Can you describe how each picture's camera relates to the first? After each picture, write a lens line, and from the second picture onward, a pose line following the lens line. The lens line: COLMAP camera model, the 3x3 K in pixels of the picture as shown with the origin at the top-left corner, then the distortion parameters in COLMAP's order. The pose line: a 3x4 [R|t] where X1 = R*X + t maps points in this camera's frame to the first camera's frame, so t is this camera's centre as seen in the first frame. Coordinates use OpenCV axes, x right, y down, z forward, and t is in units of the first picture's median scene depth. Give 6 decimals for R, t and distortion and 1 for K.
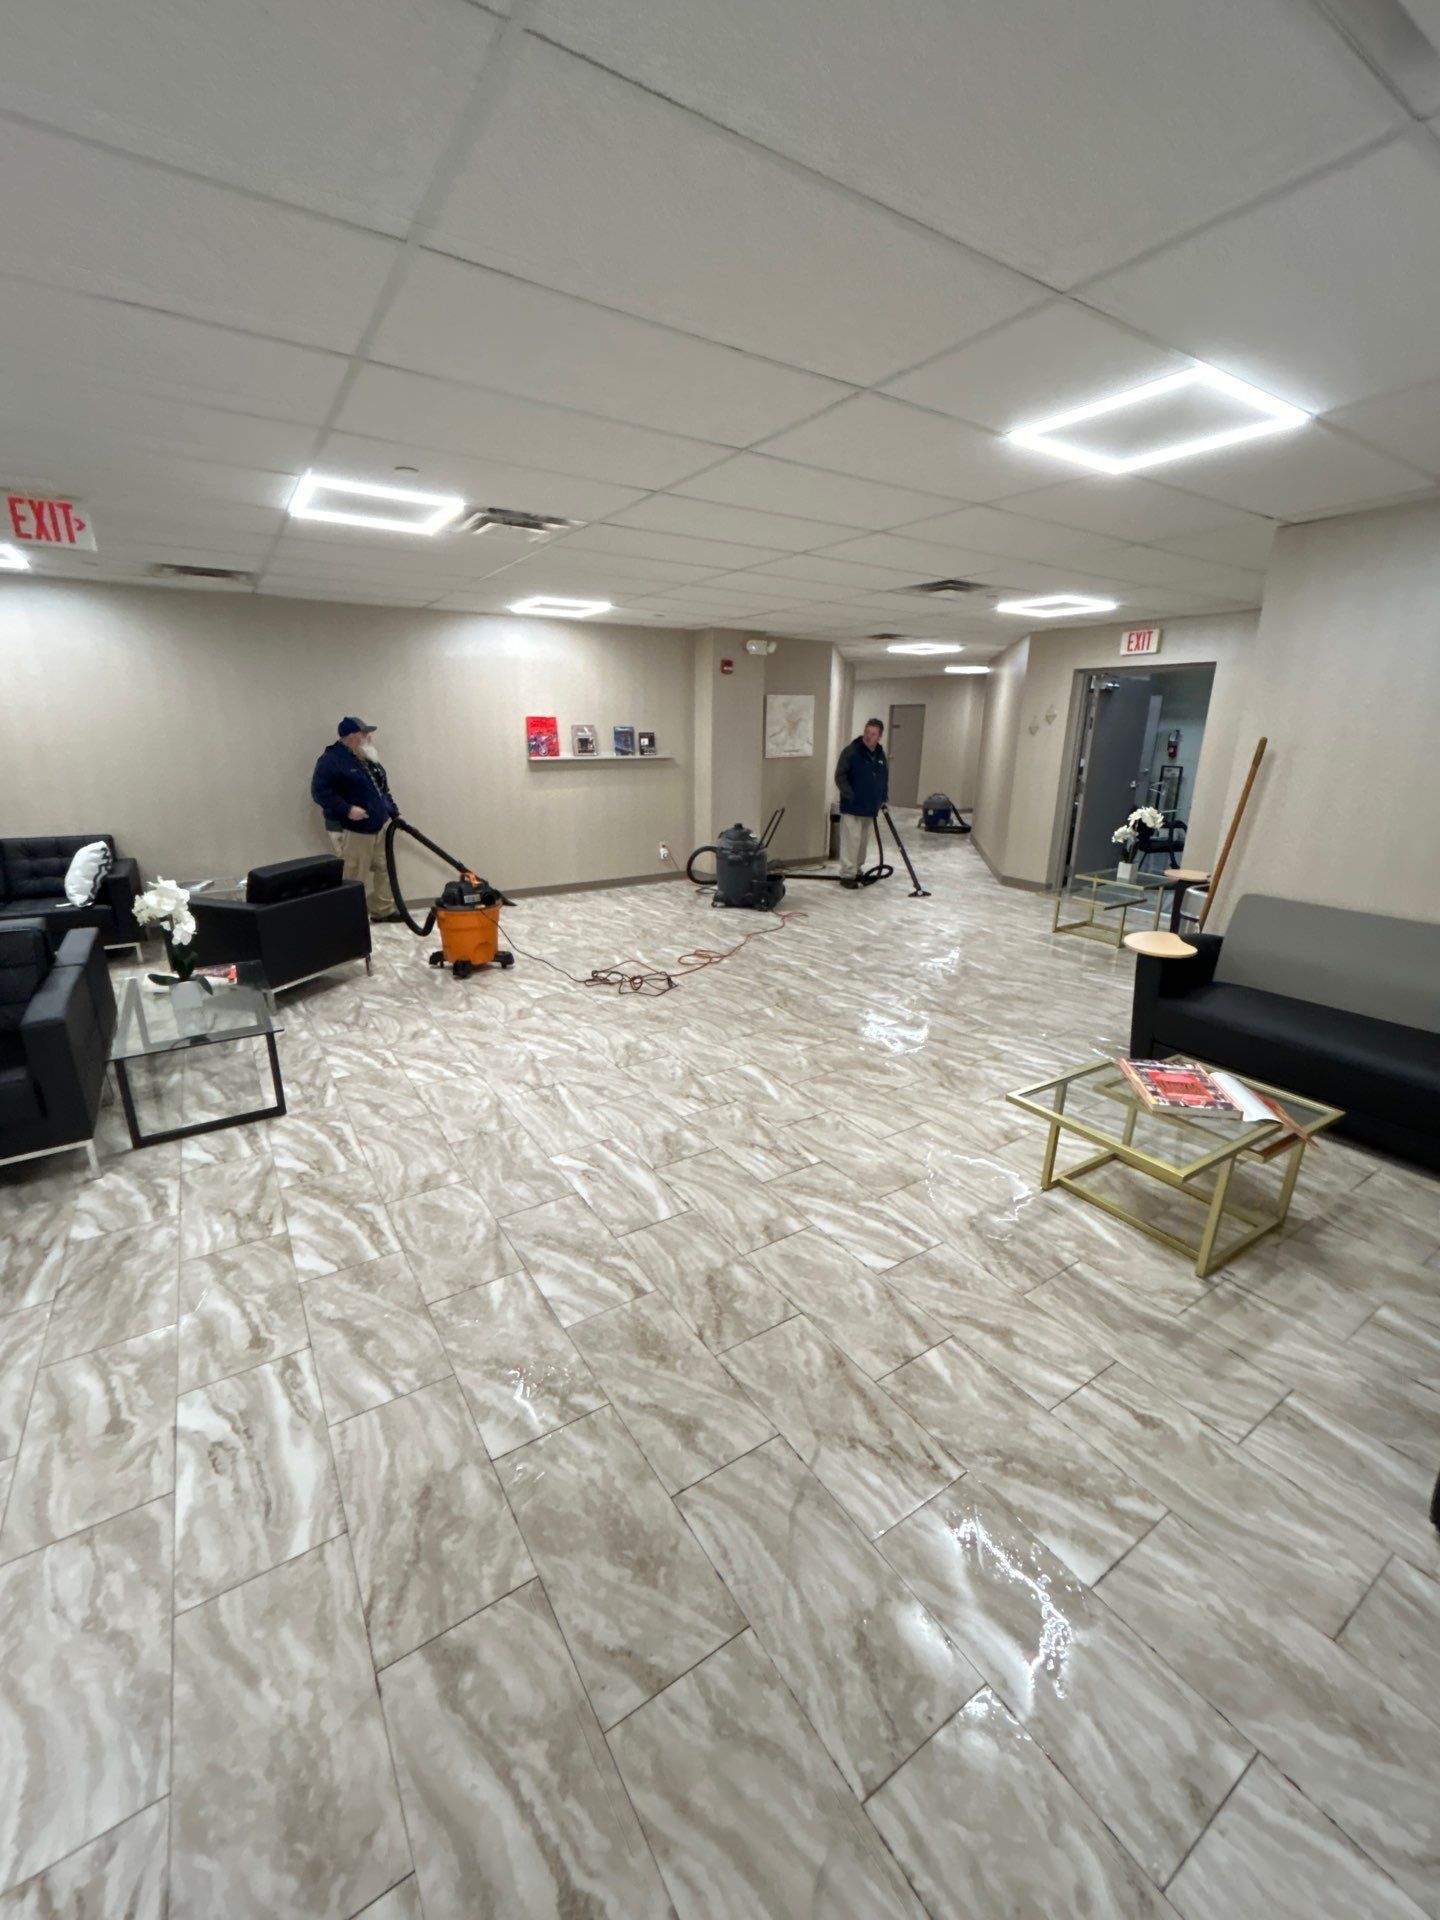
lens RADIAL K [[771.8, 0, 724.8], [0, 771.8, 963.5], [0, 0, 1]] dist [-0.000037, -0.000008]
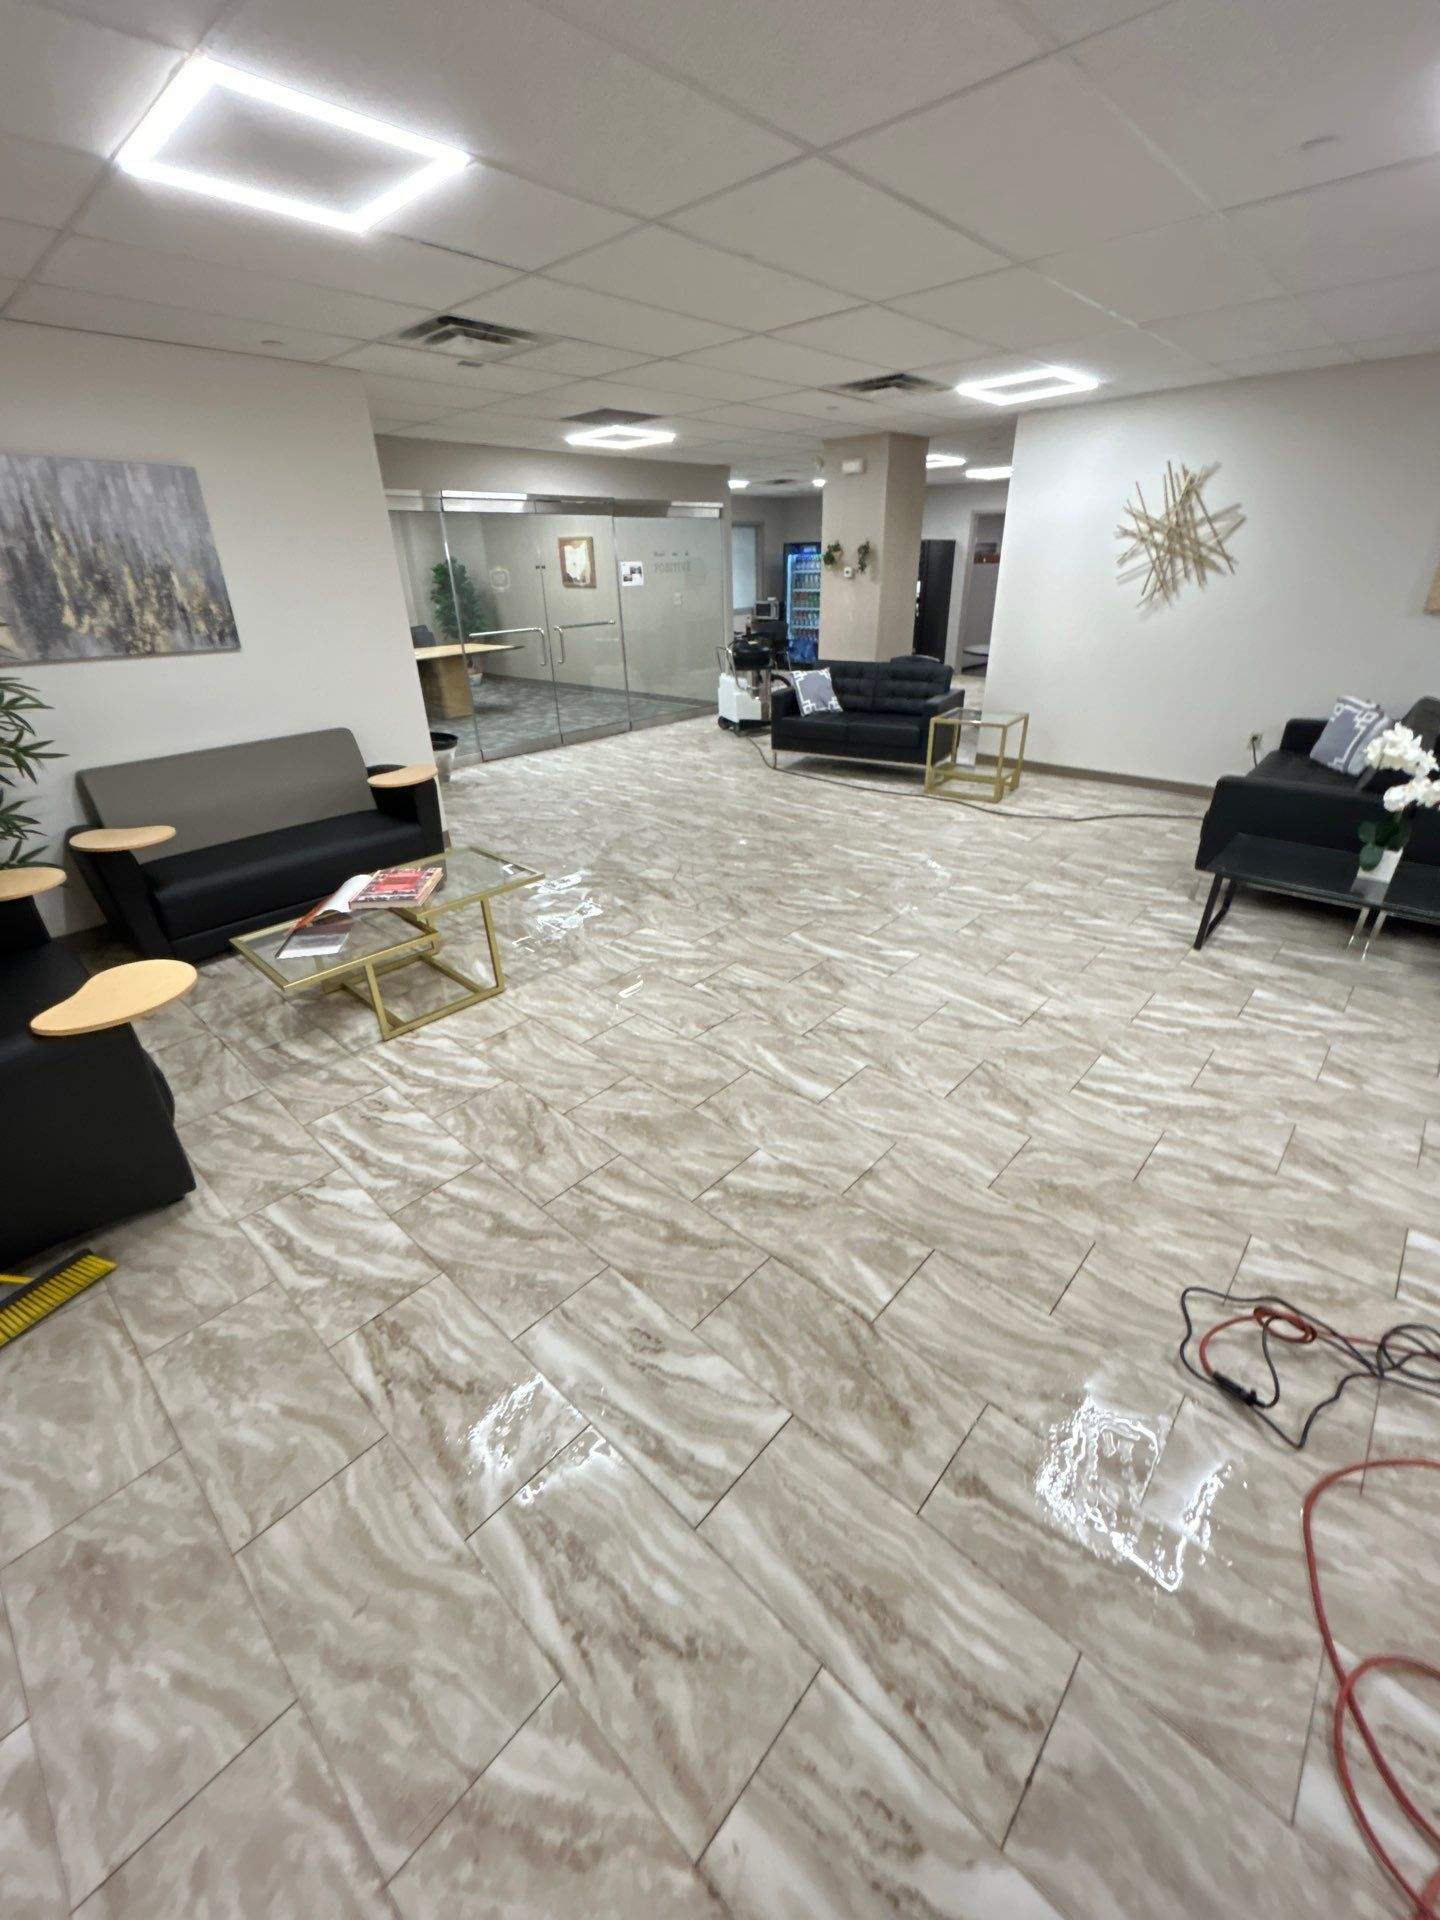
lens RADIAL K [[771.8, 0, 725.8], [0, 771.8, 954.1], [0, 0, 1]] dist [-0.000037, -0.000008]
pose [[-0.969039, 0.121230, -0.215095, 0.293447], [-0.061628, 0.724829, 0.686167, -0.505928], [0.239091, 0.678179, -0.694917, 1.649161]]
